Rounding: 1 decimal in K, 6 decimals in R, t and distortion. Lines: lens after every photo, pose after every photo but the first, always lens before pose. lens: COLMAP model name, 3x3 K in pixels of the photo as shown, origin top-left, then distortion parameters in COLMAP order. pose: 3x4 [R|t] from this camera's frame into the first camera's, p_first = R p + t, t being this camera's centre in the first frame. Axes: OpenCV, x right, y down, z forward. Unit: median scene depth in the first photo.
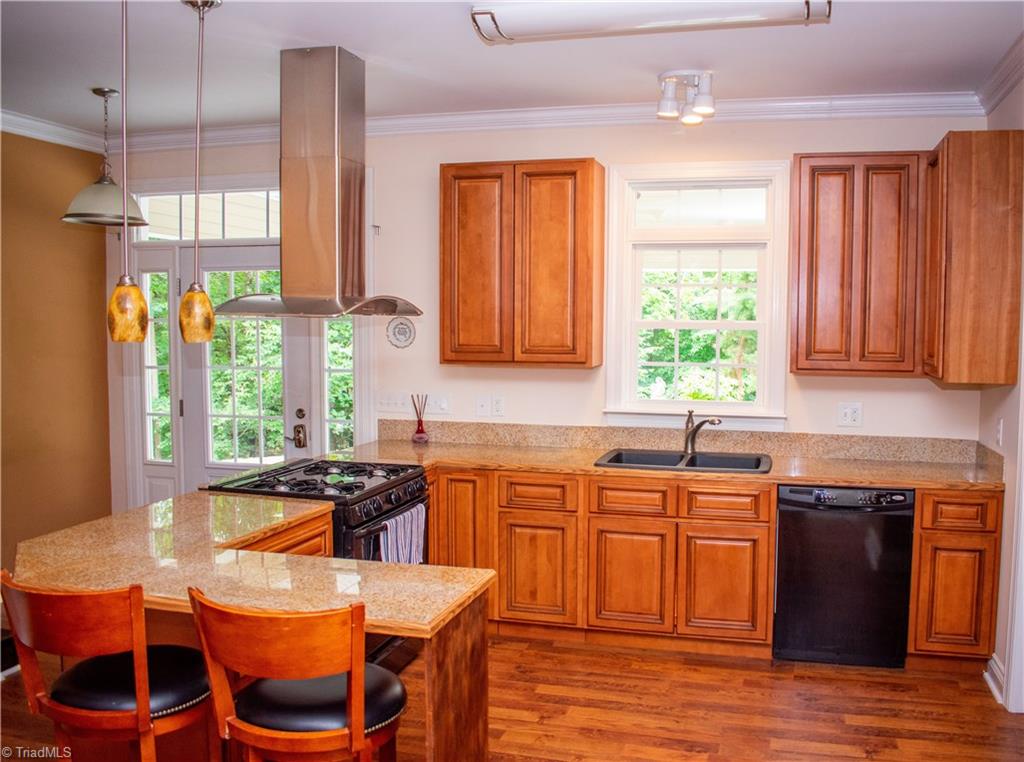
lens RADIAL K [[885.8, 0, 512.0], [0, 885.8, 381.0], [0, 0, 1]] dist [-0.123171, -0.001032]
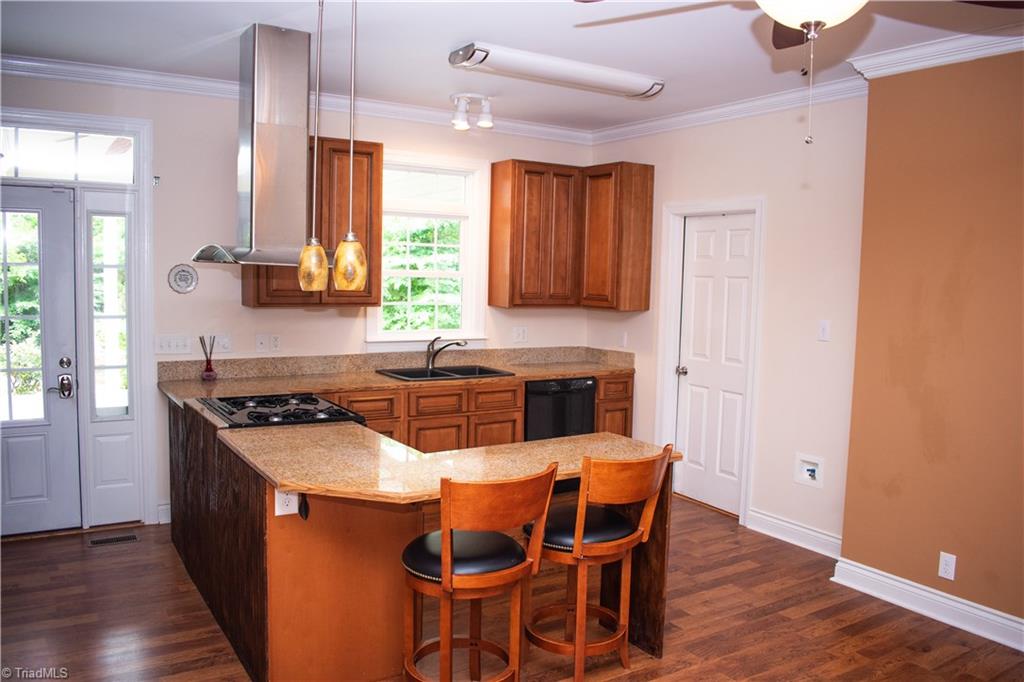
lens RADIAL K [[814.8, 0, 512.0], [0, 814.8, 341.0], [0, 0, 1]] dist [-0.106139, 0.000814]
pose [[0.670061, -0.053170, 0.740399, -0.673610], [0.029801, 0.998554, 0.044738, -0.013496], [-0.741708, -0.007913, 0.670677, 0.067985]]
